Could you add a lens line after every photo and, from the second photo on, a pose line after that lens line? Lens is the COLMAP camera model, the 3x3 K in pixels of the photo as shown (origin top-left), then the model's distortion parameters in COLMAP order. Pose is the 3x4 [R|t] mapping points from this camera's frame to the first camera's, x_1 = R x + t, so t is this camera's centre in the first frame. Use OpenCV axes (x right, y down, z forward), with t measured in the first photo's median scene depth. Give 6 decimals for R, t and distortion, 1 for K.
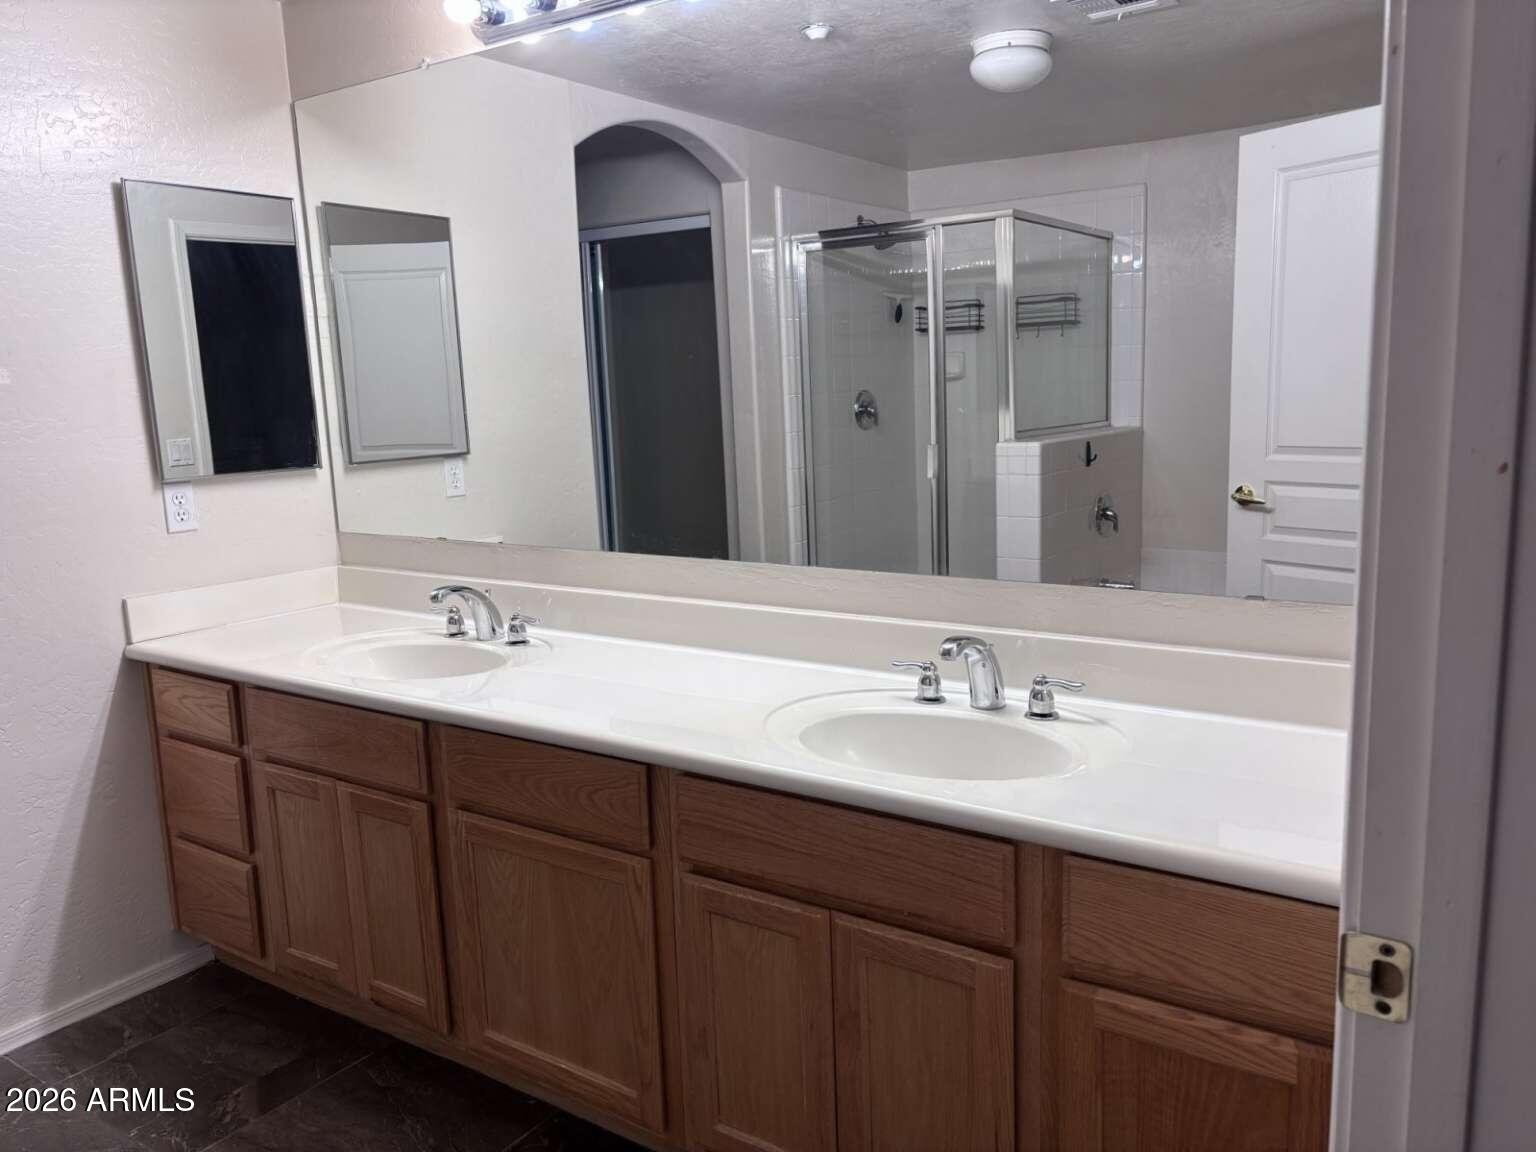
lens RADIAL K [[1164.2, 0, 759.1], [0, 1164.2, 580.7], [0, 0, 1]] dist [0.058582, -0.044242]
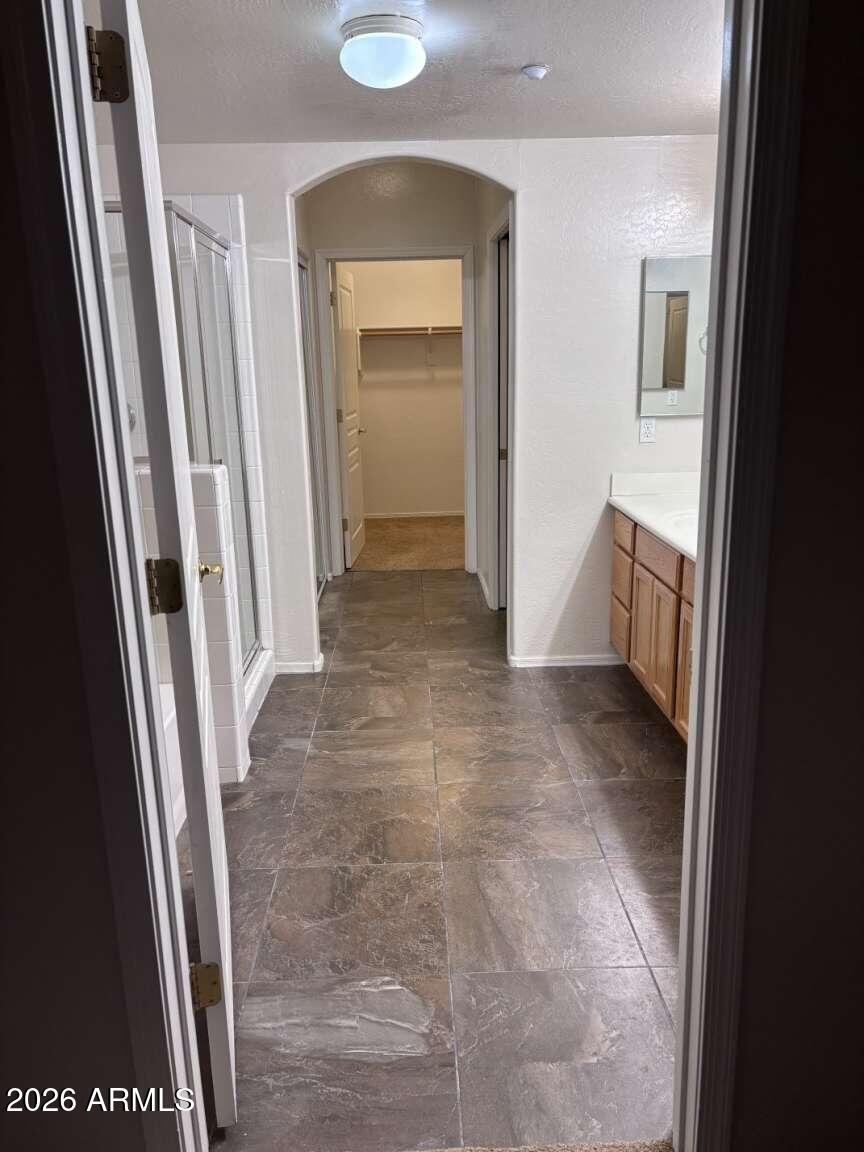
lens RADIAL K [[873.2, 0, 429.1], [0, 873.2, 578.5], [0, 0, 1]] dist [0.058582, -0.044242]
pose [[0.595529, 0.218085, -0.773165, 0.492744], [-0.137634, 0.975914, 0.169262, -0.020708], [0.791456, 0.005614, 0.611200, -0.163999]]
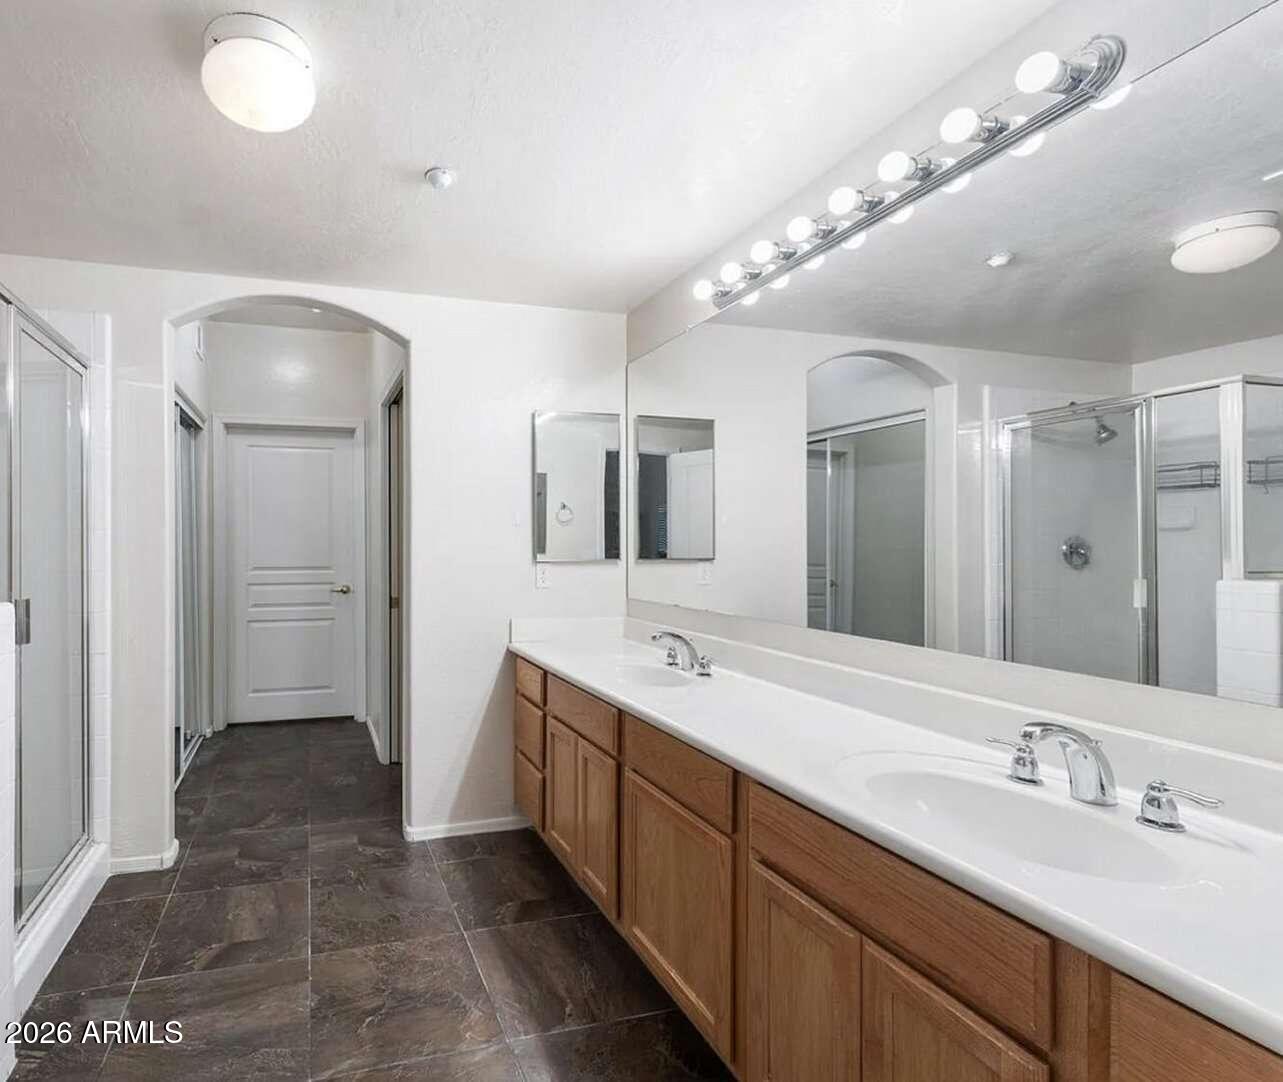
lens RADIAL K [[652.3, 0, 480.0], [0, 652.3, 546.7], [0, 0, 1]] dist [0.005607, 0.001502]
pose [[0.762445, 0.039194, -0.645865, 0.117417], [-0.138677, 0.984868, -0.103943, 0.017701], [0.632018, 0.168817, 0.756343, 0.143054]]
